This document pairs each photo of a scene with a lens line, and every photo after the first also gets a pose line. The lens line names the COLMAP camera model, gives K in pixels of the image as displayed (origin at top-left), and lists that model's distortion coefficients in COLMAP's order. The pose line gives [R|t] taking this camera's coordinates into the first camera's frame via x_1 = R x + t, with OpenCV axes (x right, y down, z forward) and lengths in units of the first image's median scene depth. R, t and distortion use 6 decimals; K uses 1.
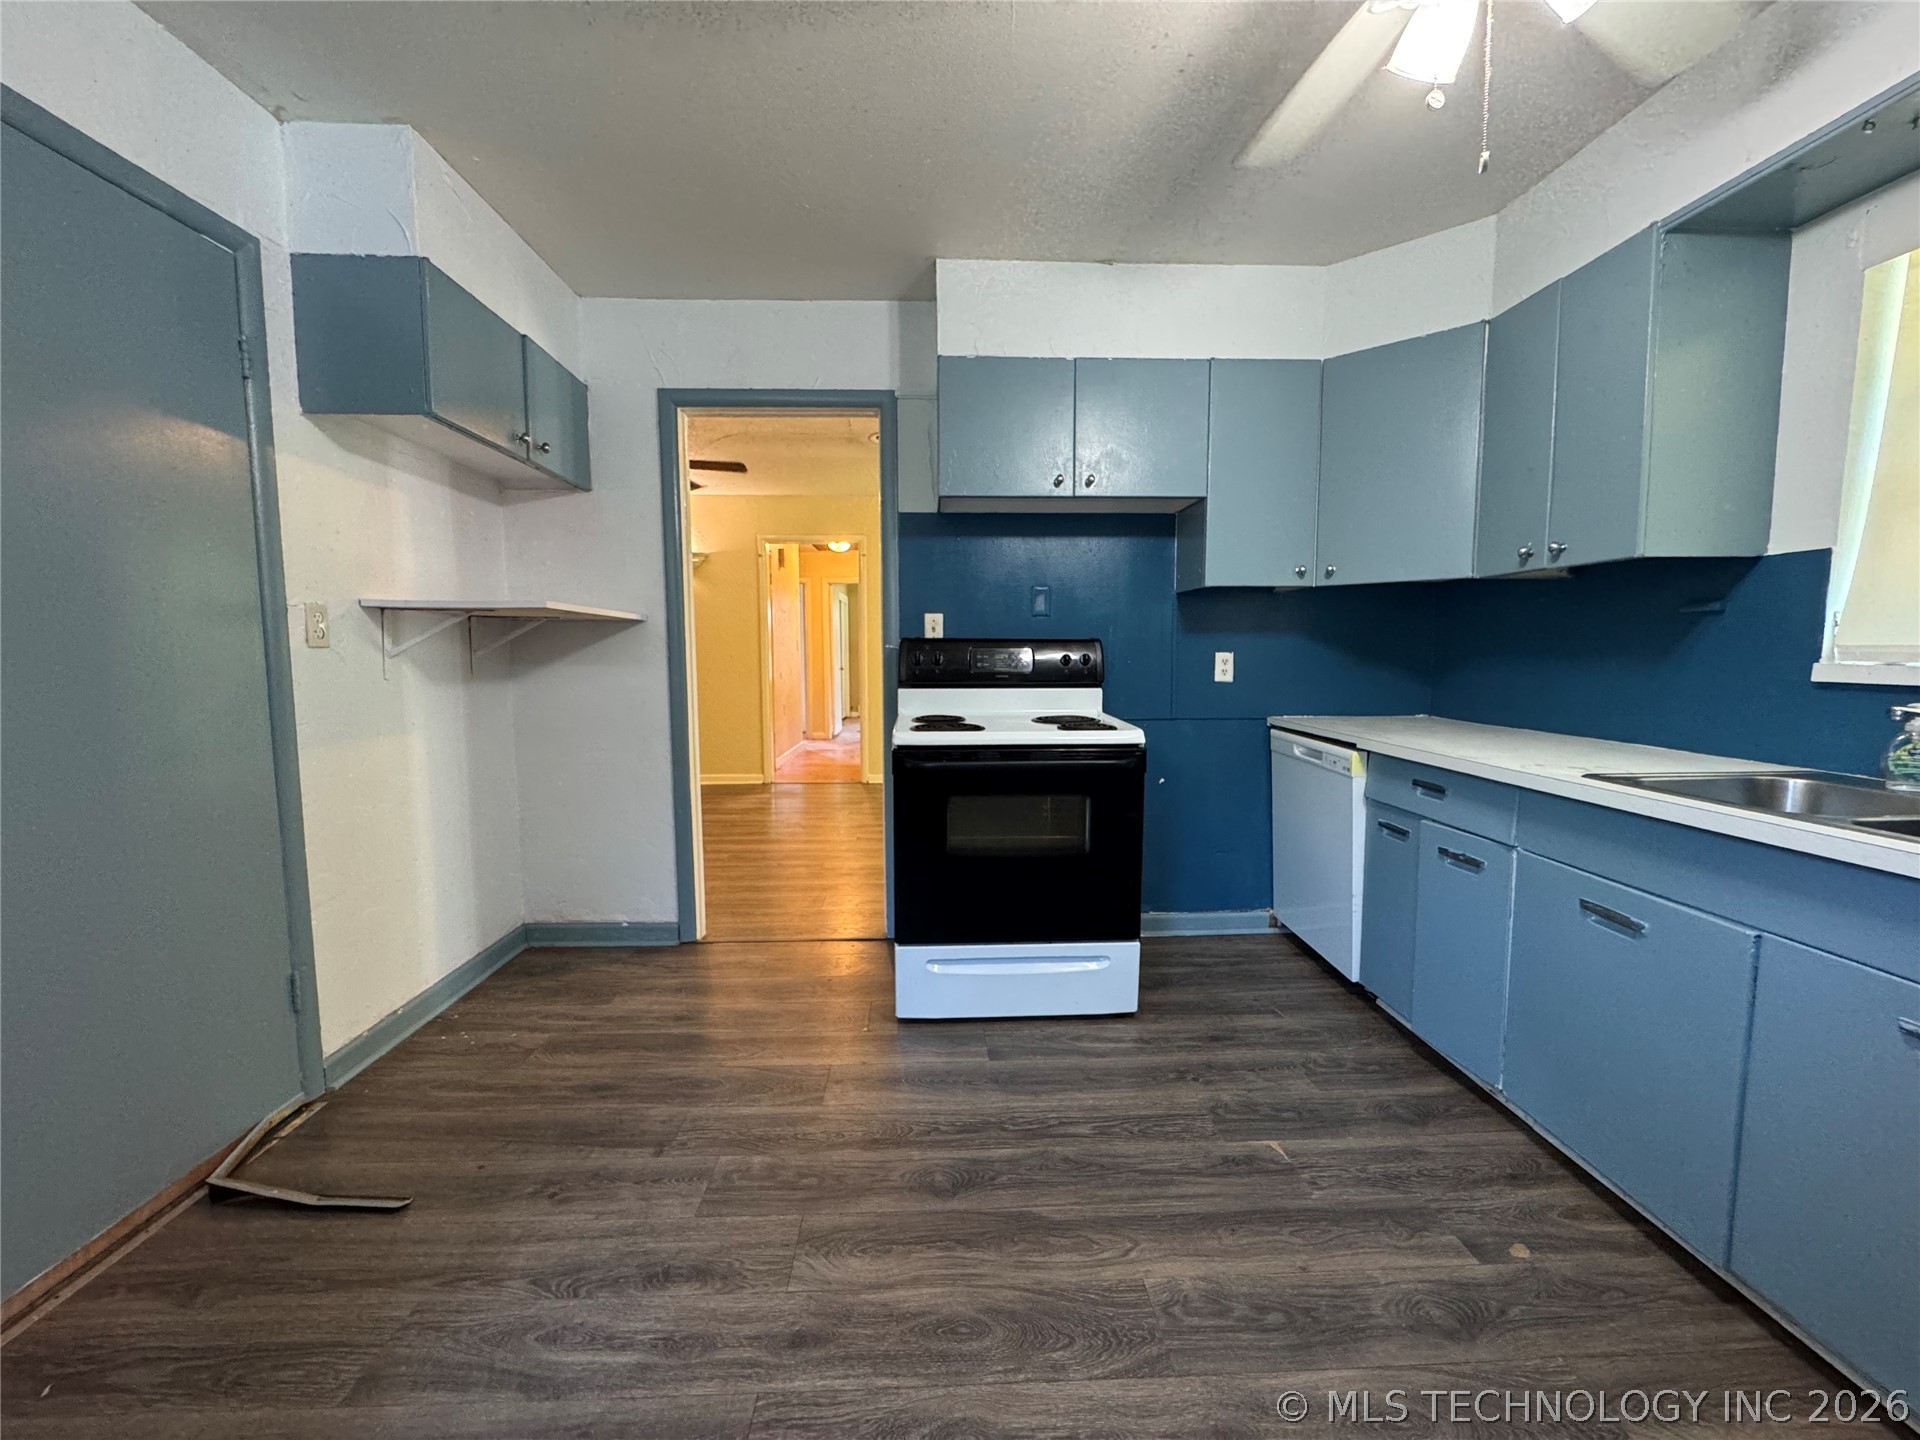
lens RADIAL K [[769.4, 0, 958.0], [0, 769.4, 712.1], [0, 0, 1]] dist [-0.006235, 0.001515]
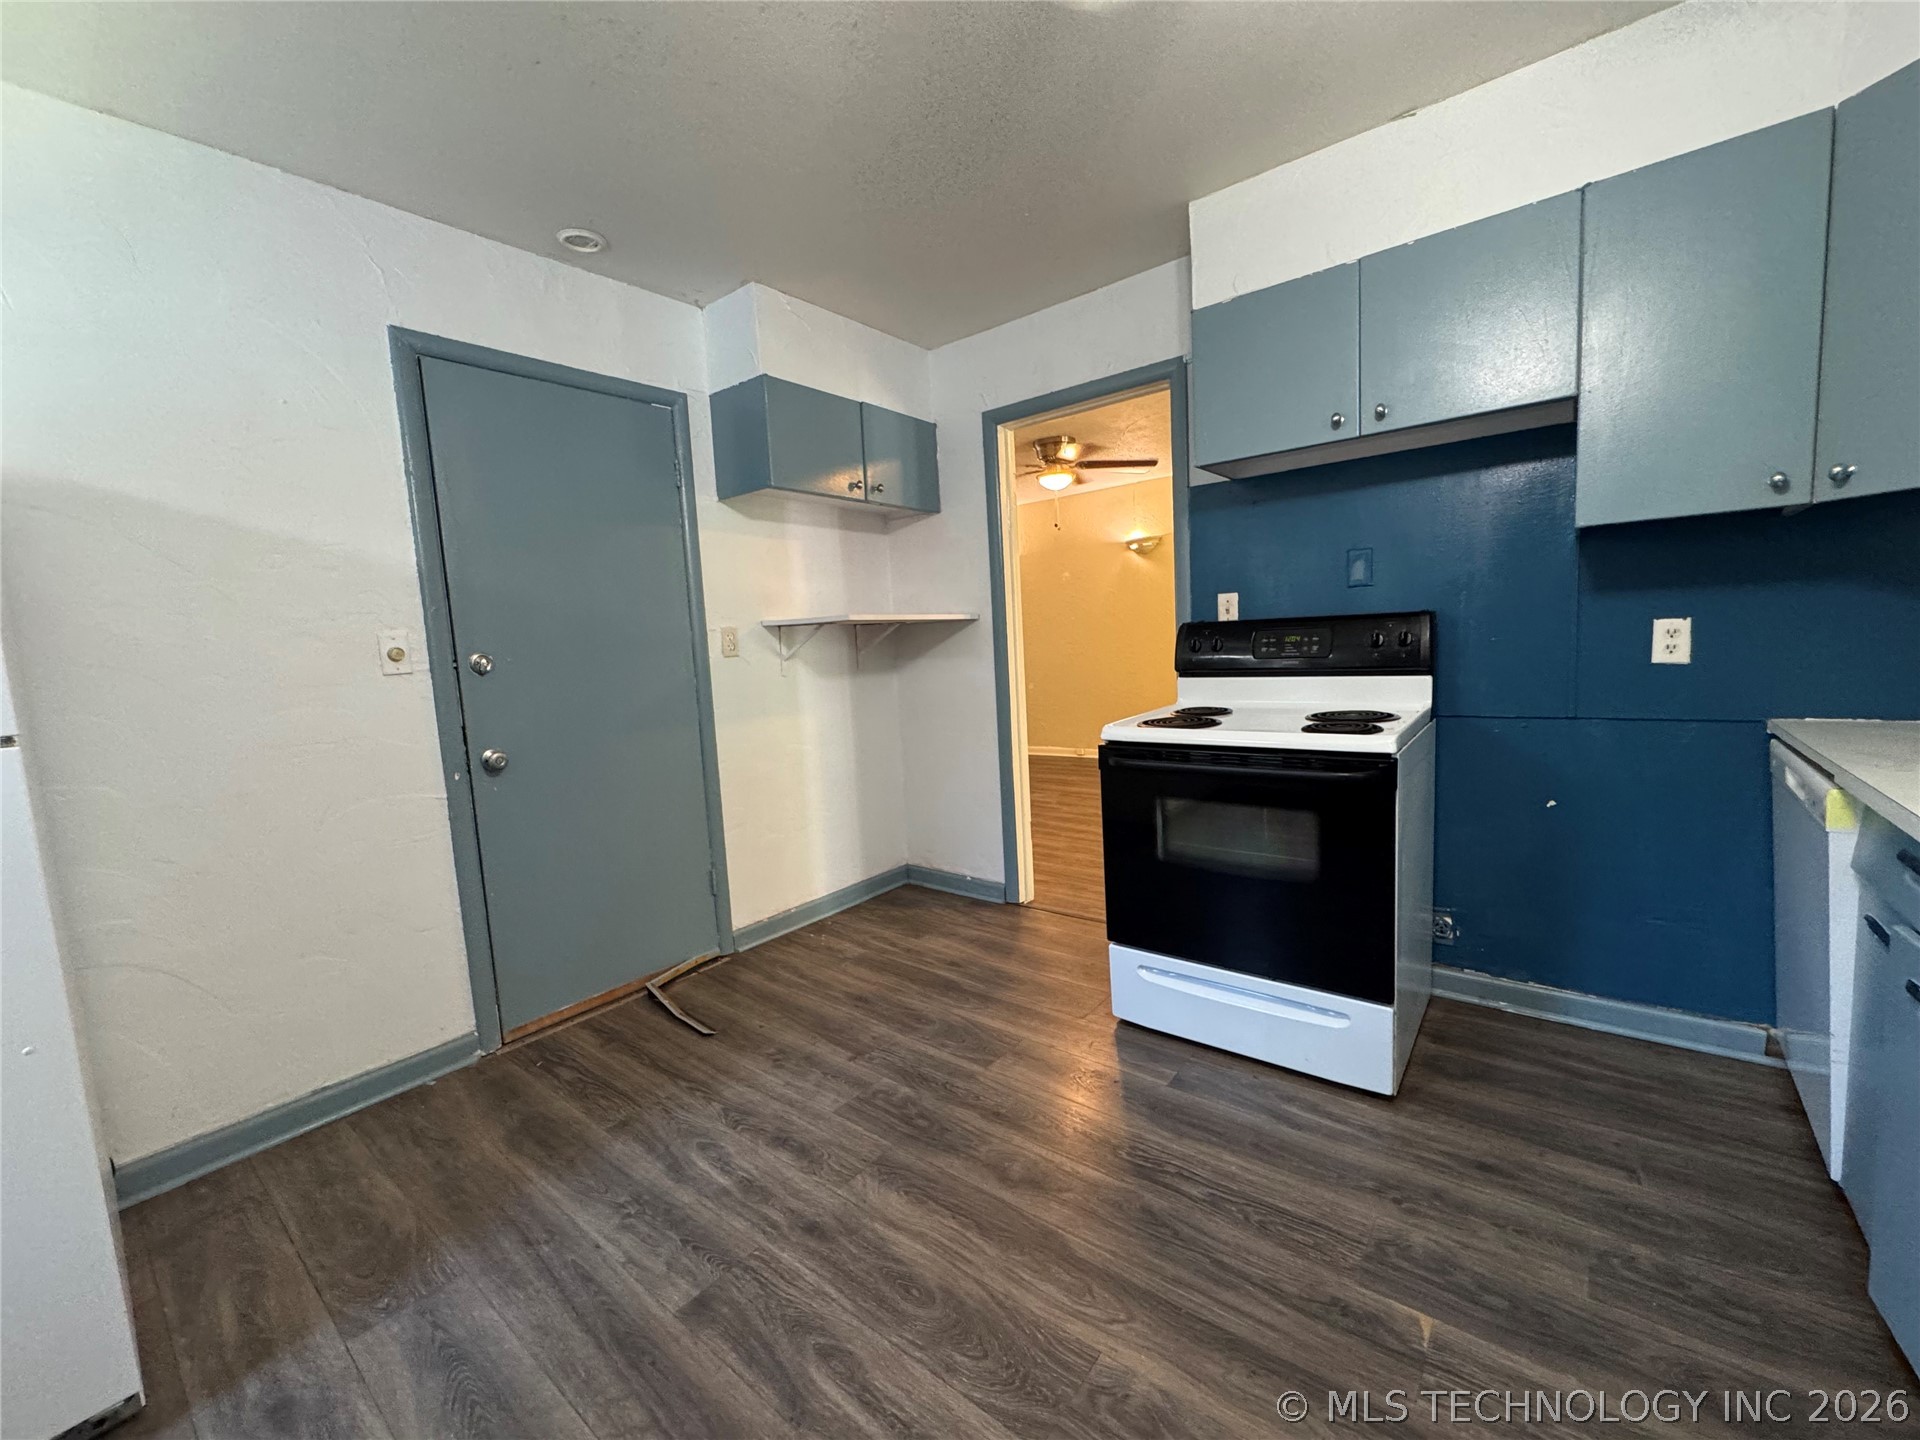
lens RADIAL K [[769.4, 0, 959.1], [0, 769.4, 712.3], [0, 0, 1]] dist [-0.006235, 0.001515]
pose [[0.752881, 0.025929, -0.657646, 0.500916], [-0.002000, 0.999309, 0.037109, -0.033146], [0.658153, -0.026624, 0.752413, 0.169593]]
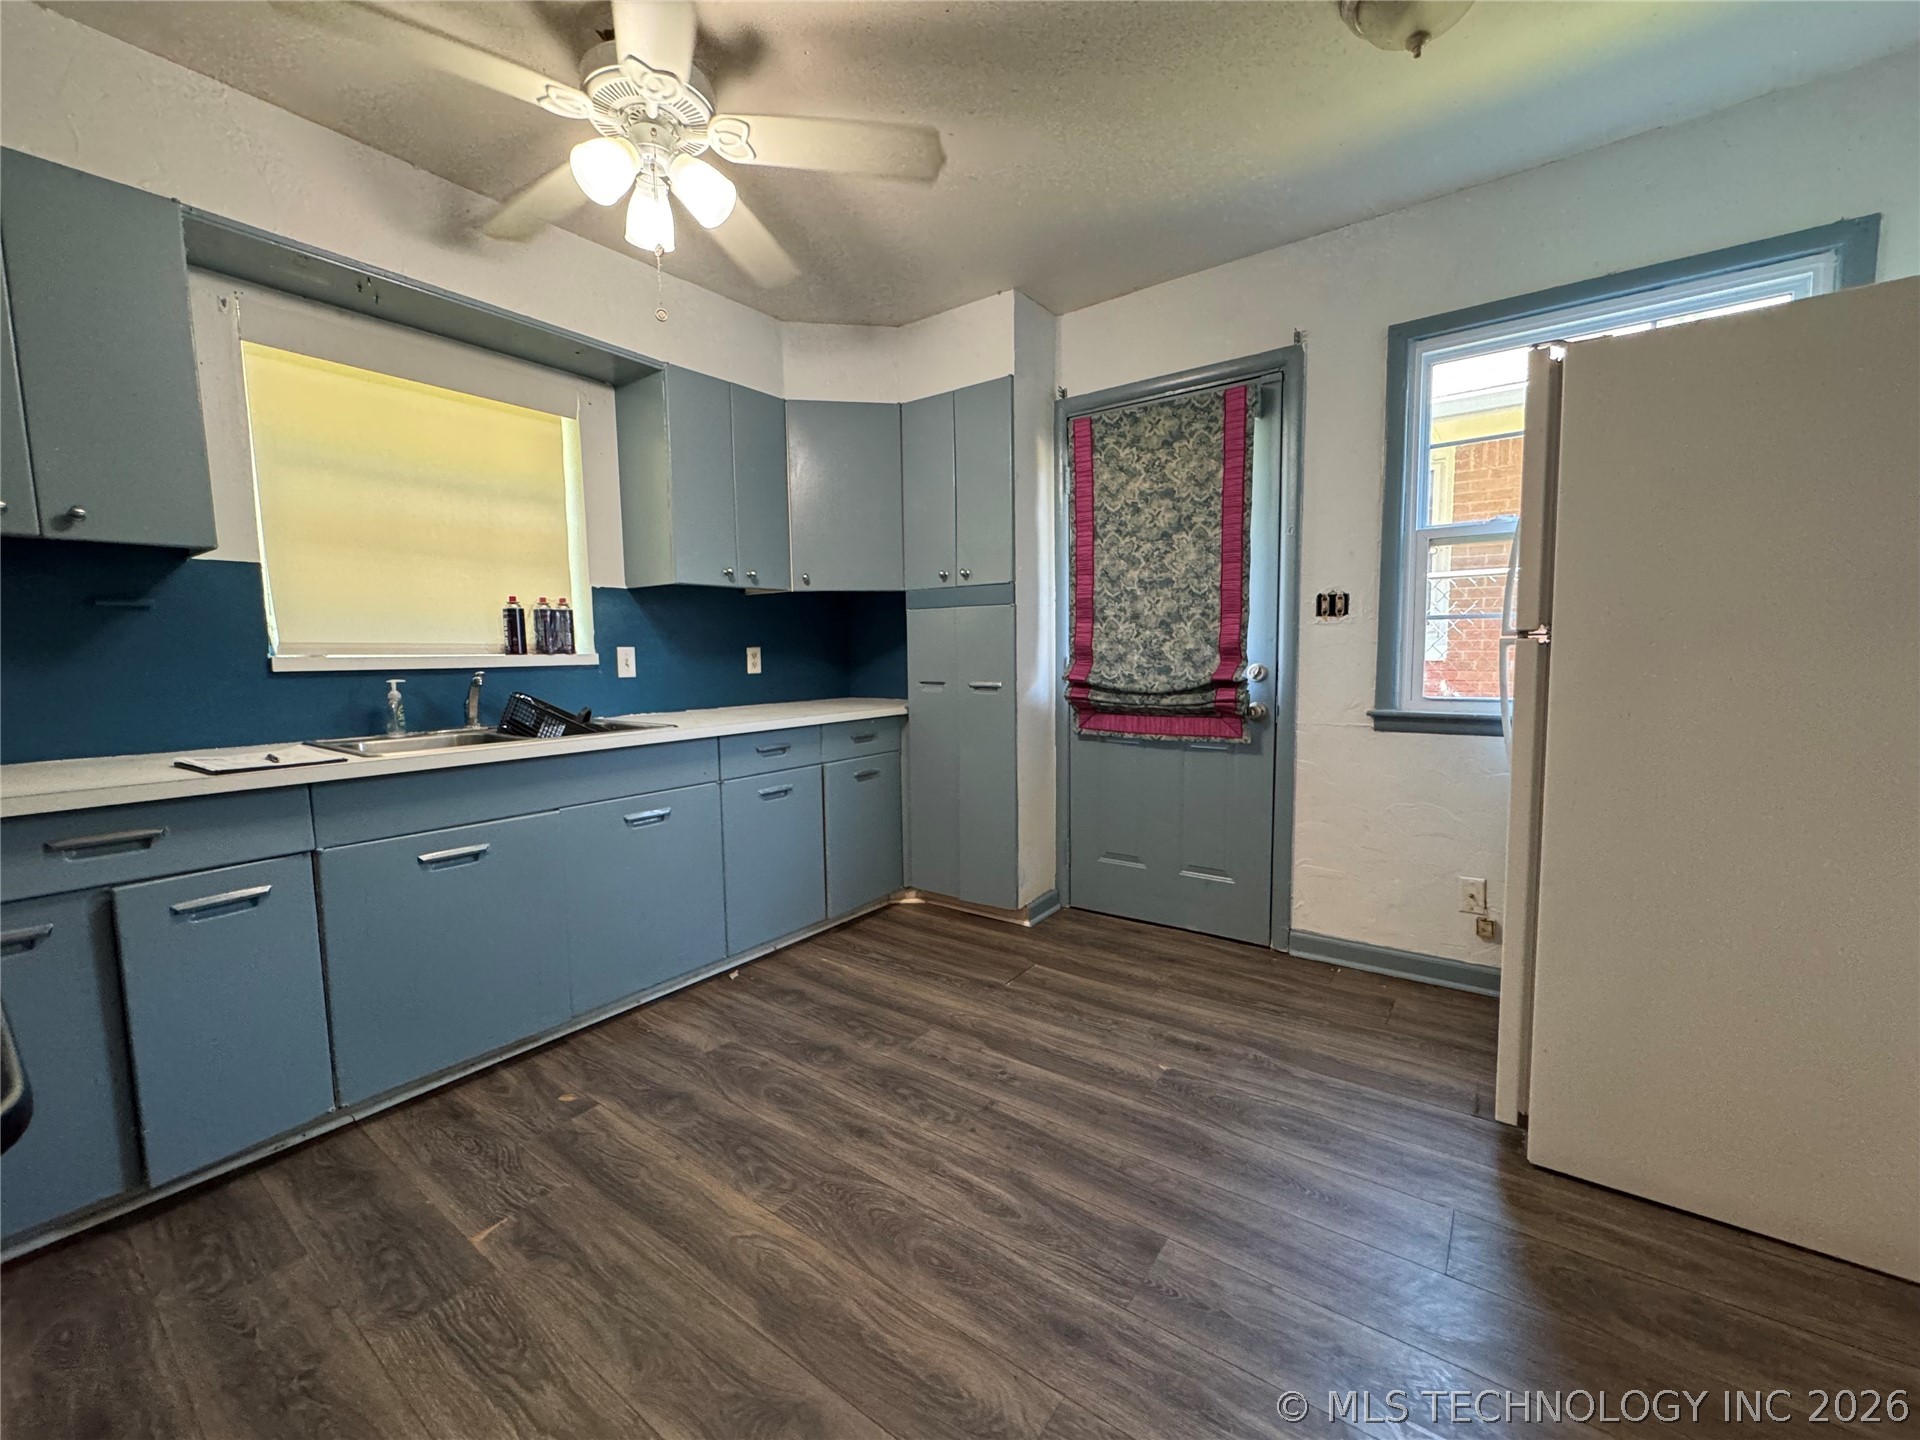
lens RADIAL K [[769.4, 0, 960.4], [0, 769.4, 718.4], [0, 0, 1]] dist [-0.006235, 0.001515]
pose [[-0.781799, -0.038645, 0.622332, -0.442219], [0.070630, 0.986165, 0.149967, -0.064467], [-0.619517, 0.161199, -0.768253, 1.130771]]
